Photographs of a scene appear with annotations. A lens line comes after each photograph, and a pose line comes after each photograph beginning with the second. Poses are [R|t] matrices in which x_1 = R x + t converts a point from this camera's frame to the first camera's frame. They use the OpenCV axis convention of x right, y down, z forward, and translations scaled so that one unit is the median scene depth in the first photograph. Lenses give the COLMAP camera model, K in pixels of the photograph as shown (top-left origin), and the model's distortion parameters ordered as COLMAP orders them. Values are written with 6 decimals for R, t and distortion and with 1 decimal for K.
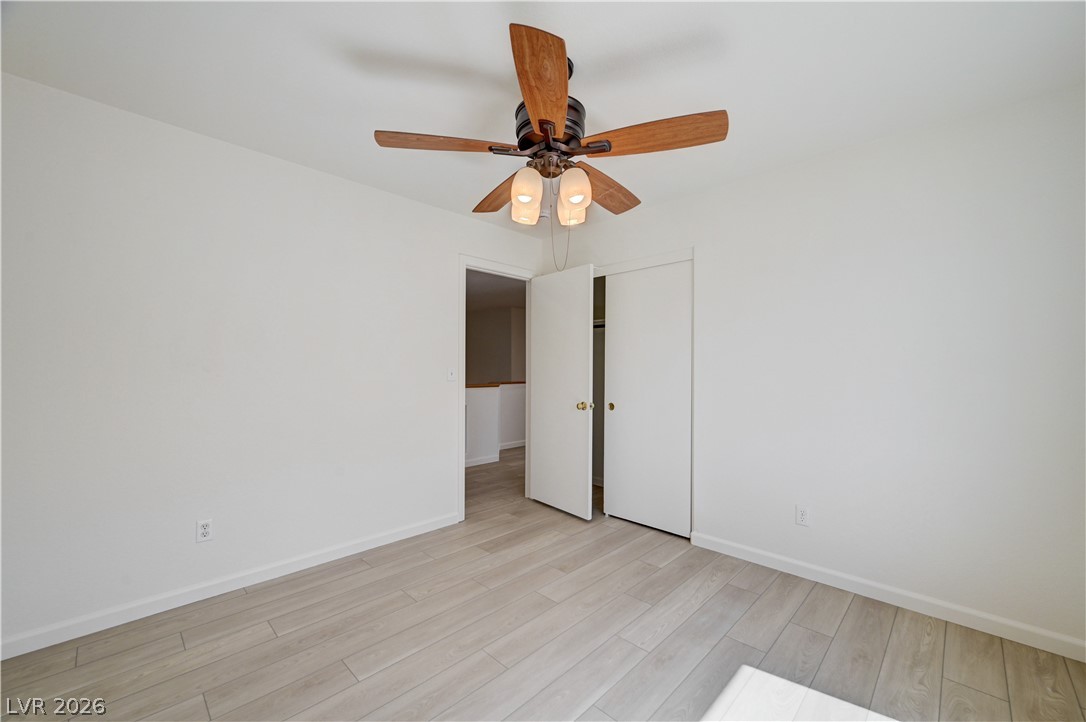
lens RADIAL K [[428.3, 0, 545.8], [0, 428.3, 358.7], [0, 0, 1]] dist [0.006327, -0.000309]
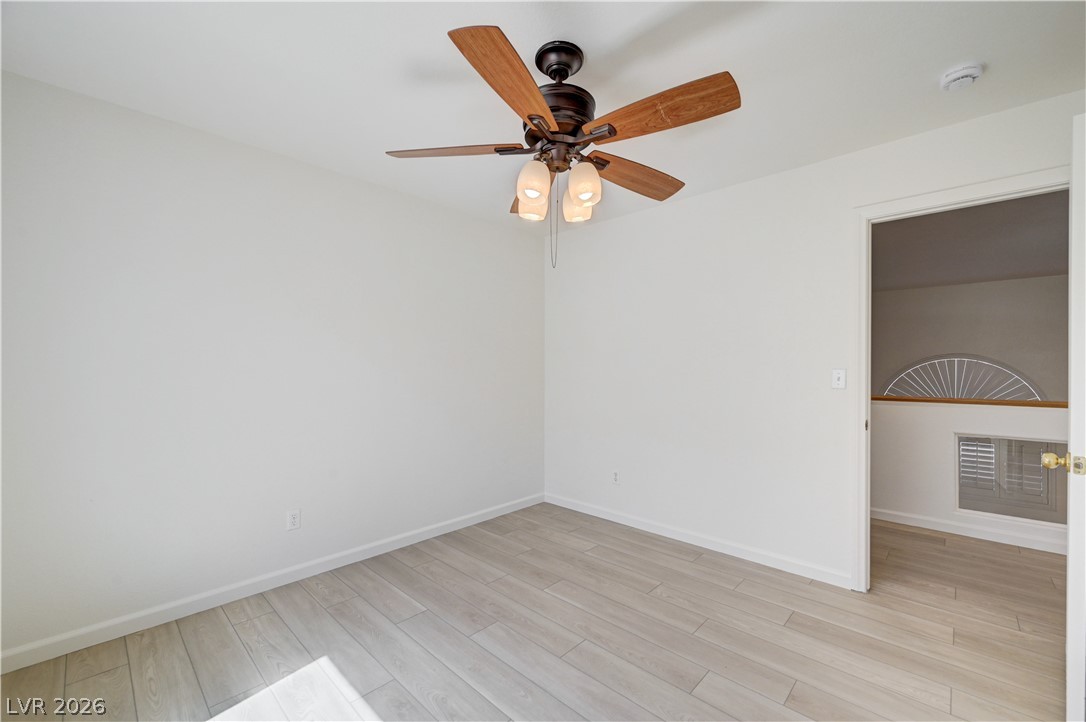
lens RADIAL K [[428.3, 0, 544.3], [0, 428.3, 371.0], [0, 0, 1]] dist [0.006327, -0.000309]
pose [[0.038033, 0.005284, -0.999263, 0.709921], [0.021456, 0.999751, 0.006103, 0.007016], [0.999046, -0.021672, 0.037910, 0.690986]]
